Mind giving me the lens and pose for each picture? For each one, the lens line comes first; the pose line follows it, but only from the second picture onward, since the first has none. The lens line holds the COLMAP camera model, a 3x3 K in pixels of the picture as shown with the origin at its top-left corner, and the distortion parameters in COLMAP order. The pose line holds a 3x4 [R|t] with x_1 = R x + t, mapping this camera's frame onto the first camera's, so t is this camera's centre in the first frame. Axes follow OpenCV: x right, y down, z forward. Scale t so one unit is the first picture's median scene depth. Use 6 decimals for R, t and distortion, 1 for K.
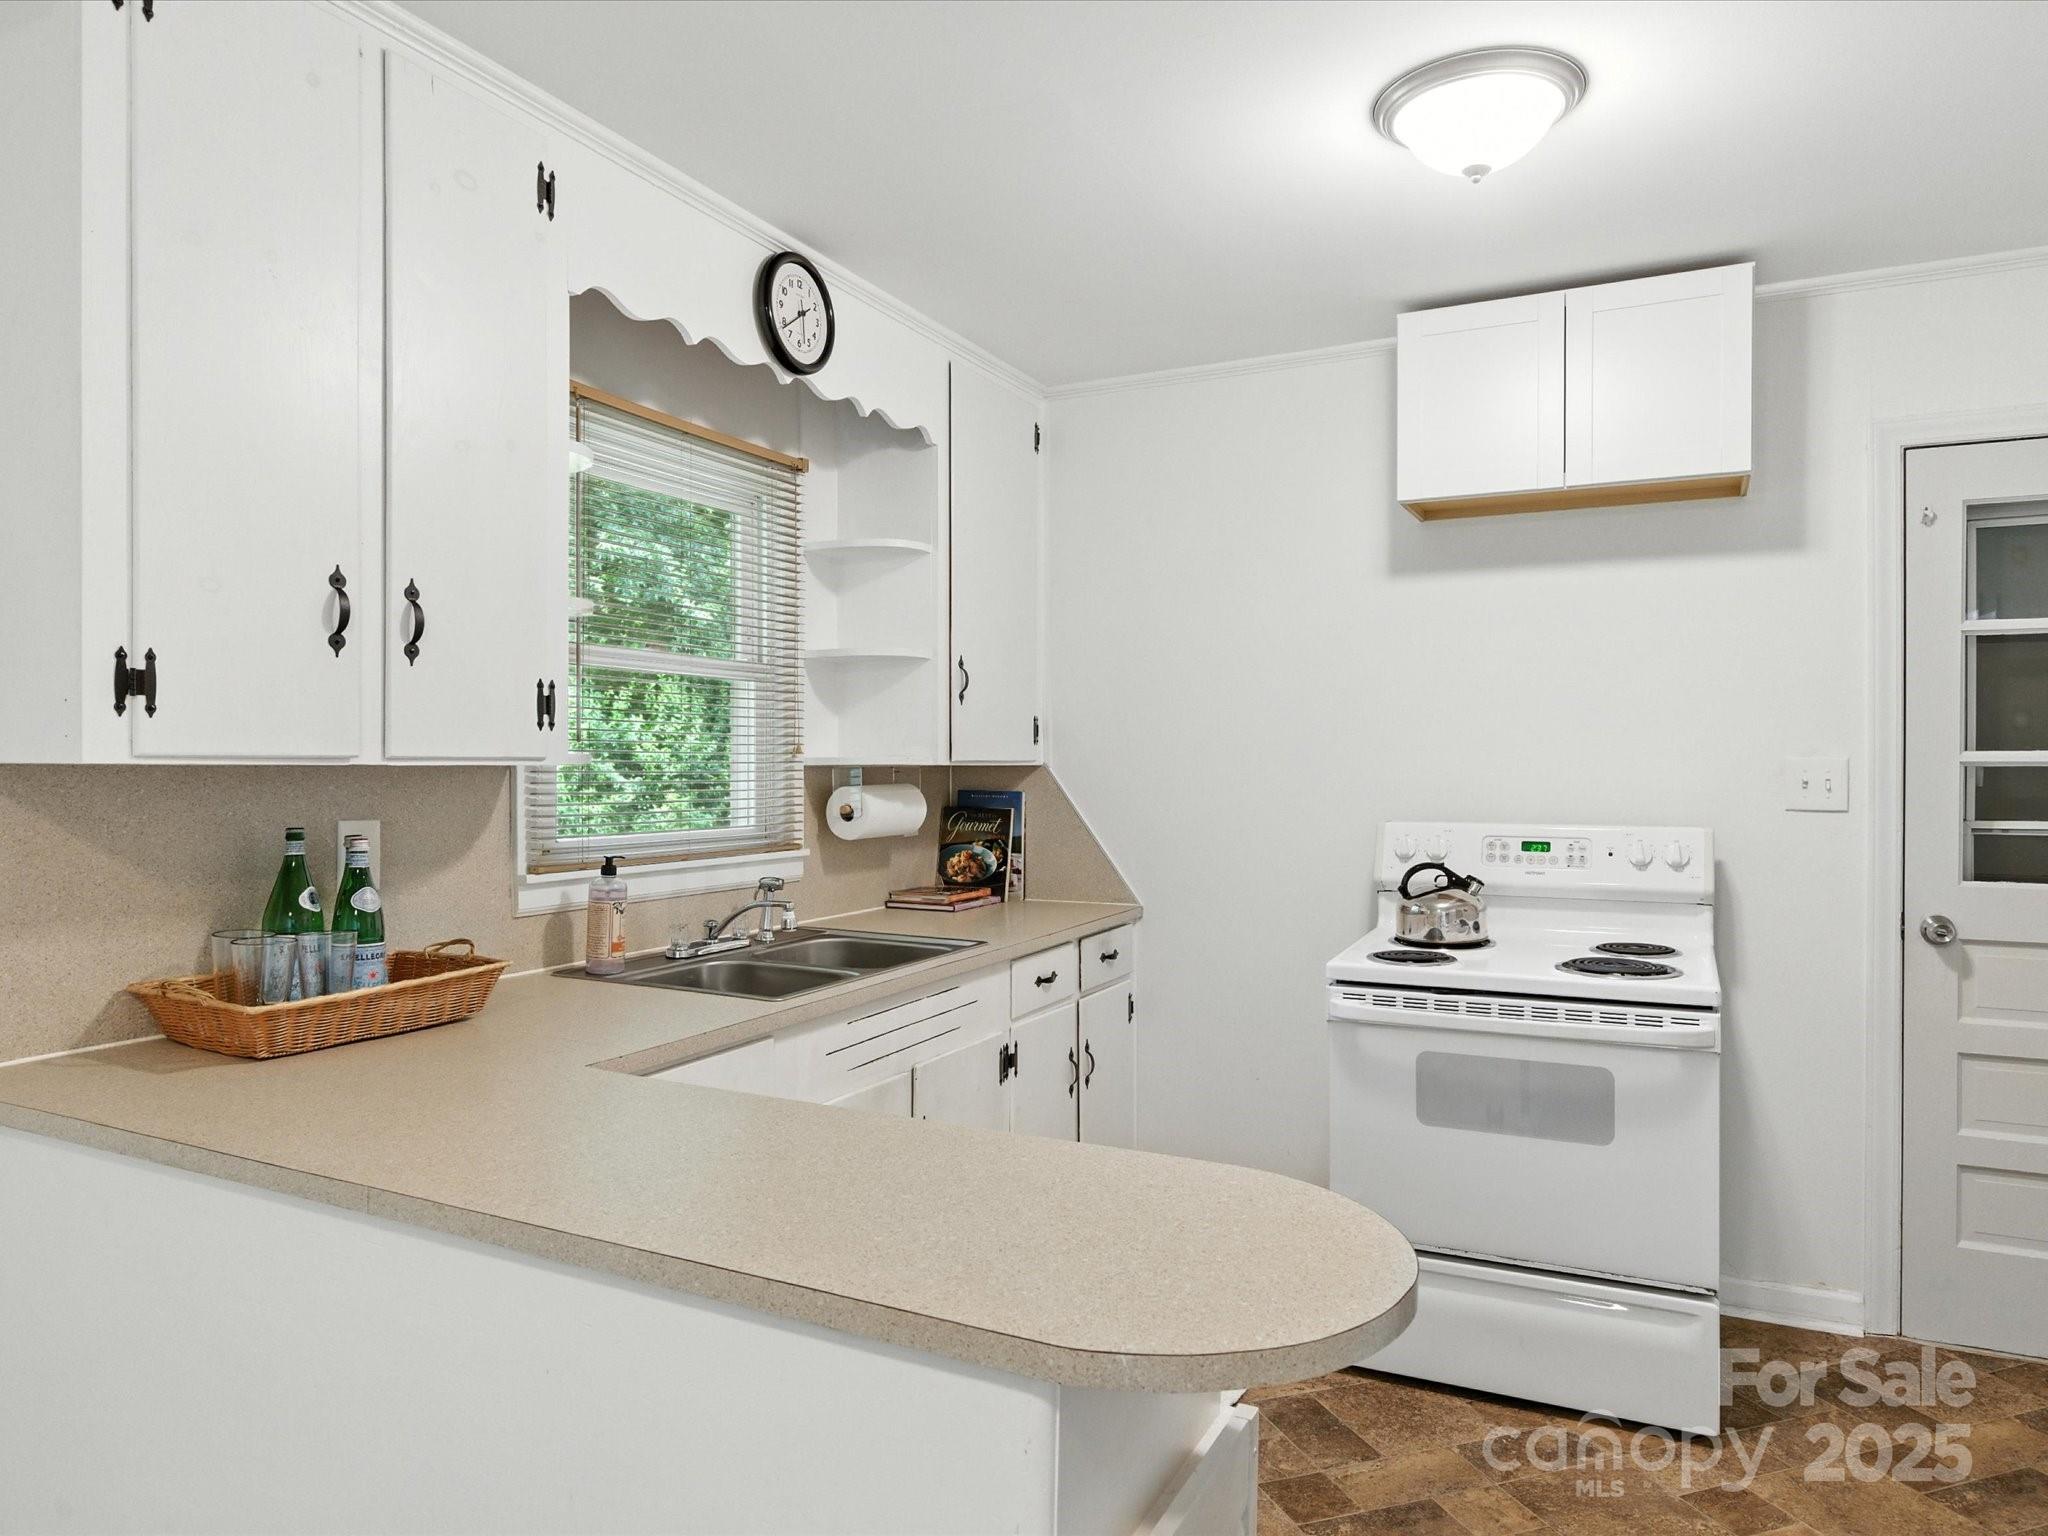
lens RADIAL K [[1327.1, 0, 1007.0], [0, 1327.1, 771.4], [0, 0, 1]] dist [-0.001389, -0.003175]
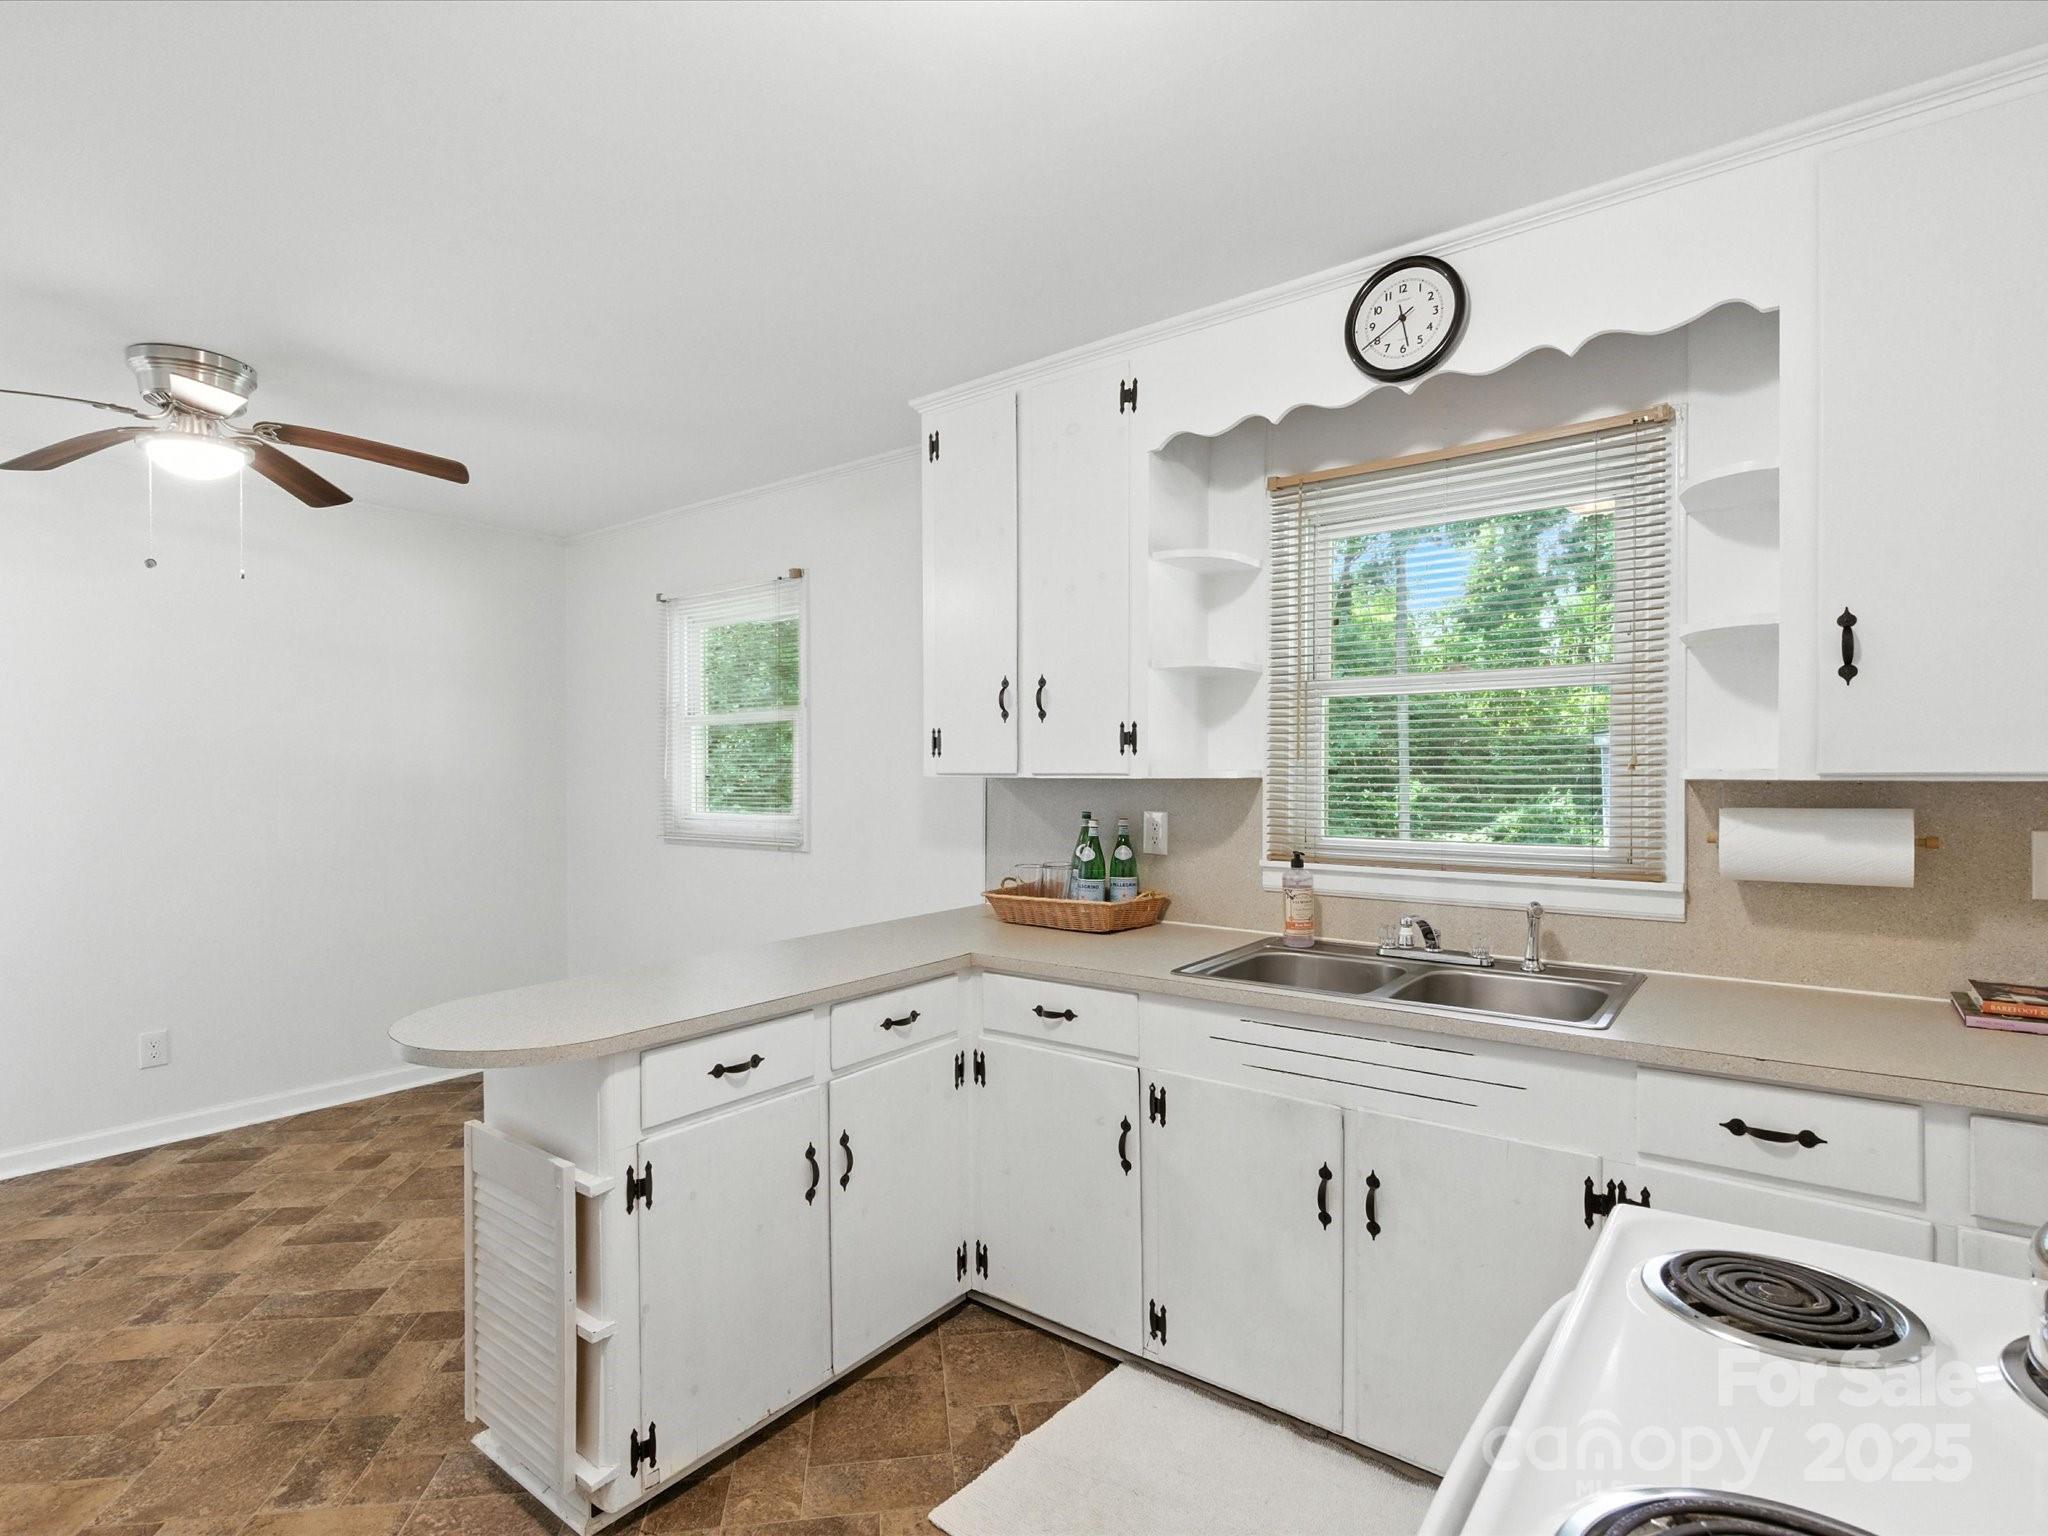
lens RADIAL K [[1014.0, 0, 1027.8], [0, 1014.0, 781.6], [0, 0, 1]] dist [0.002159, -0.001531]
pose [[-0.183493, 0.002355, -0.983018, 0.586977], [-0.009301, 0.999948, 0.004132, -0.002912], [0.982977, 0.009902, -0.183461, 0.805313]]
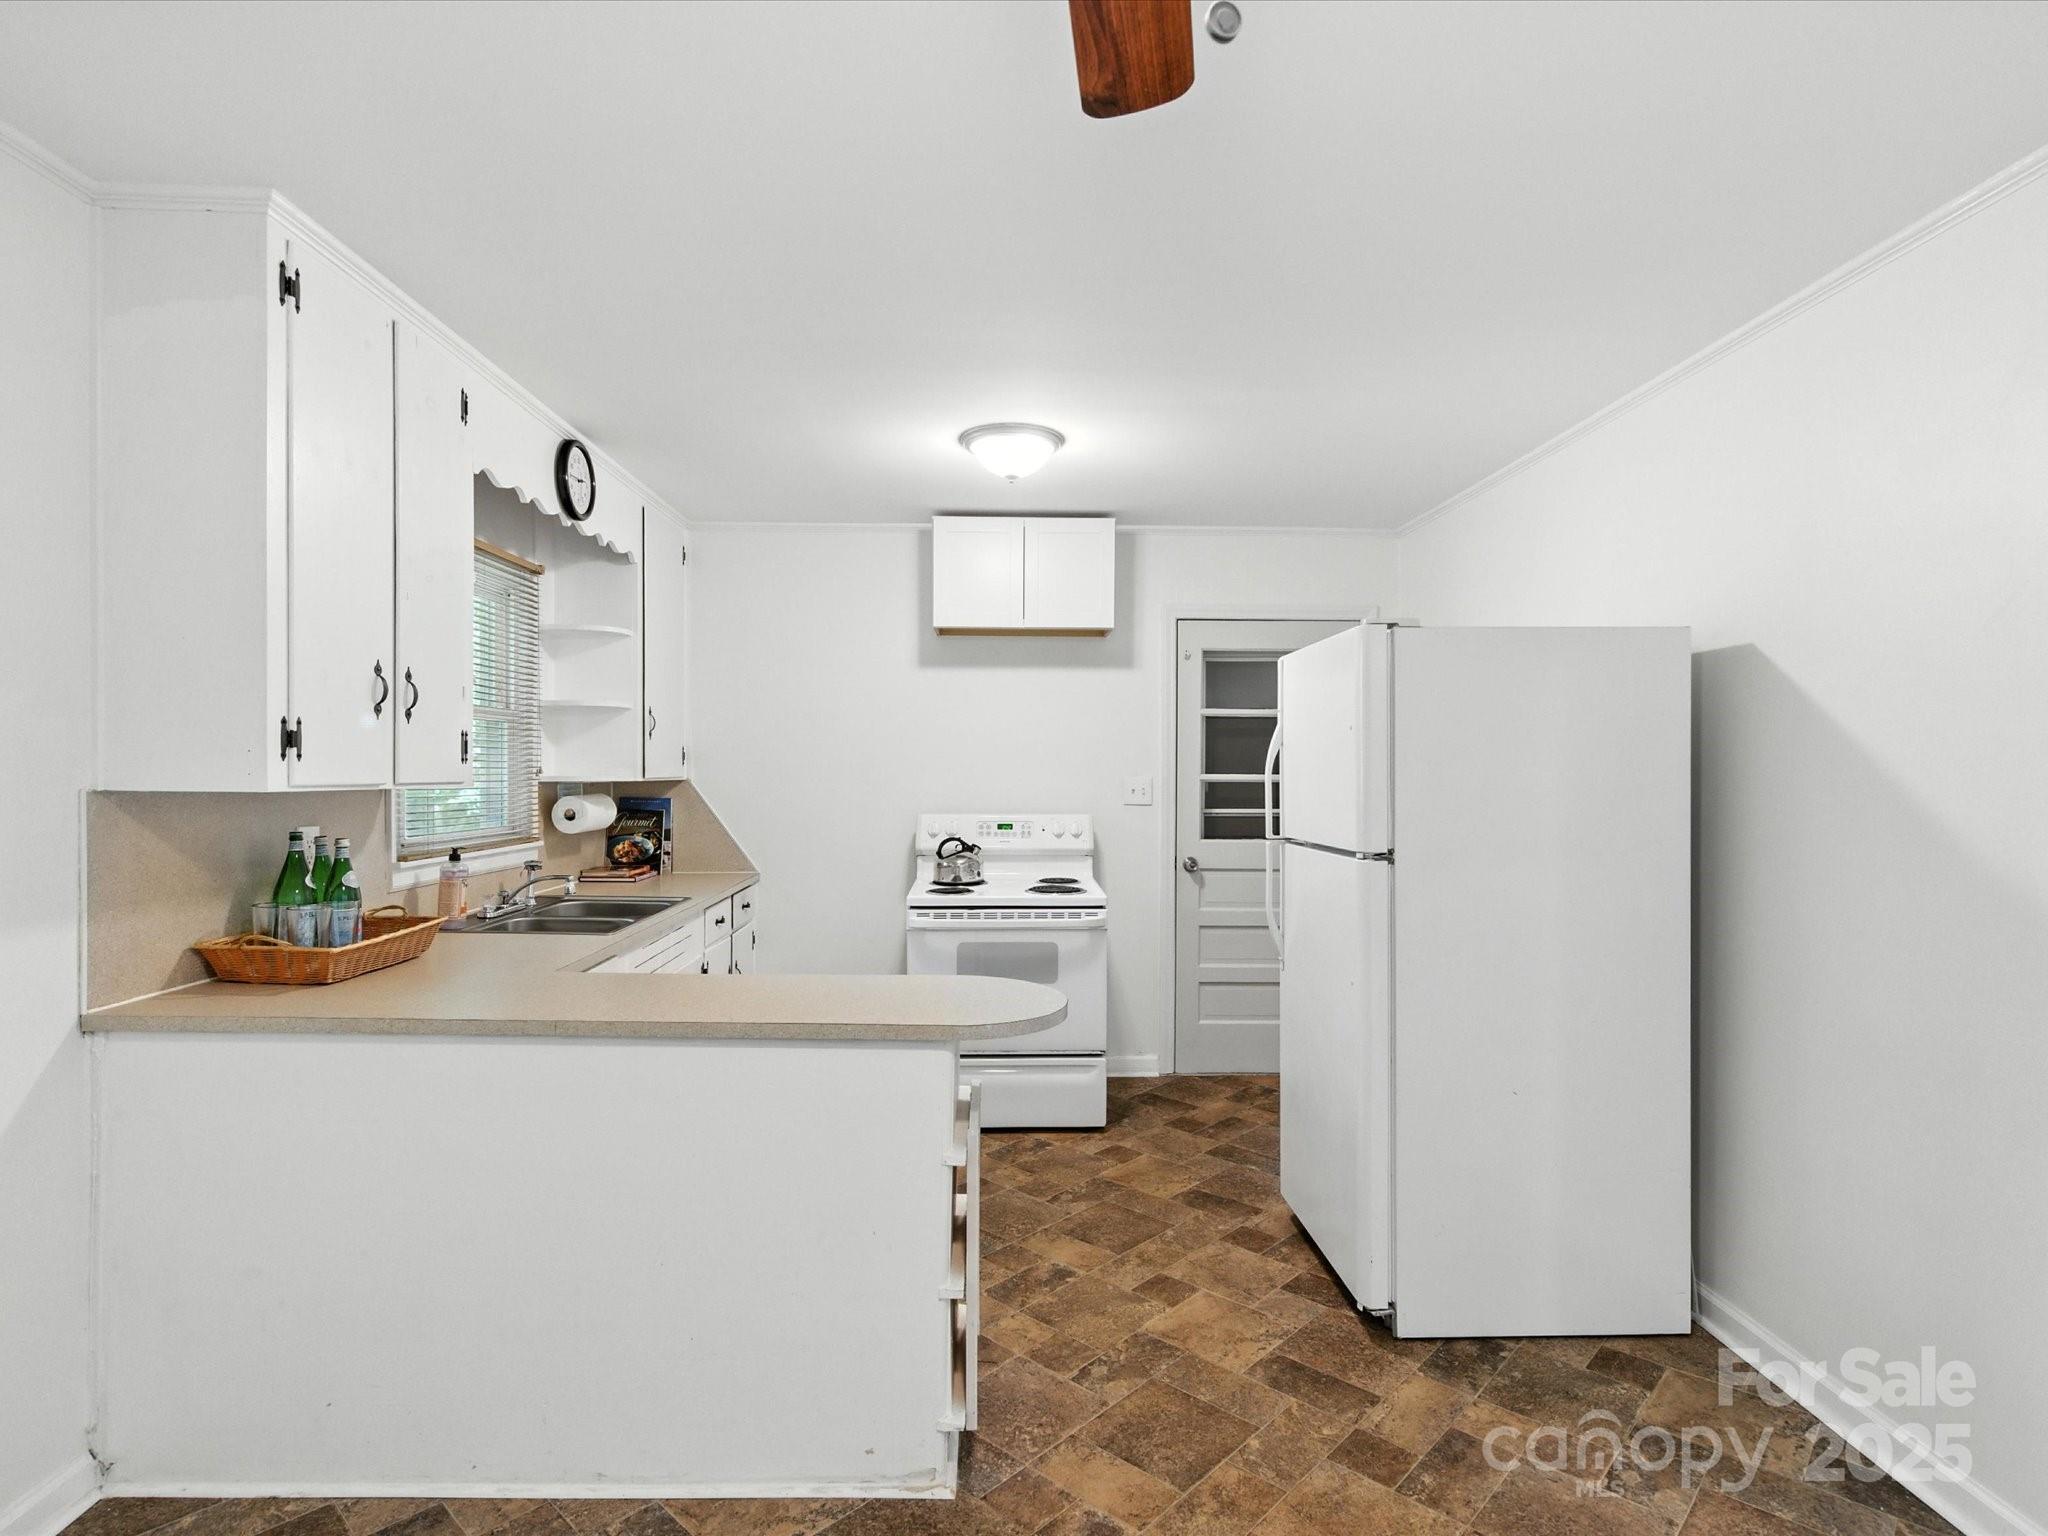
lens RADIAL K [[1074.0, 0, 1024.0], [0, 1074.0, 768.0], [0, 0, 1]] dist [0.032378, -0.000220]
pose [[0.879781, 0.003428, 0.475366, -0.273086], [-0.000467, 0.999980, -0.006347, -0.013516], [-0.475379, 0.005361, 0.879765, -0.287020]]
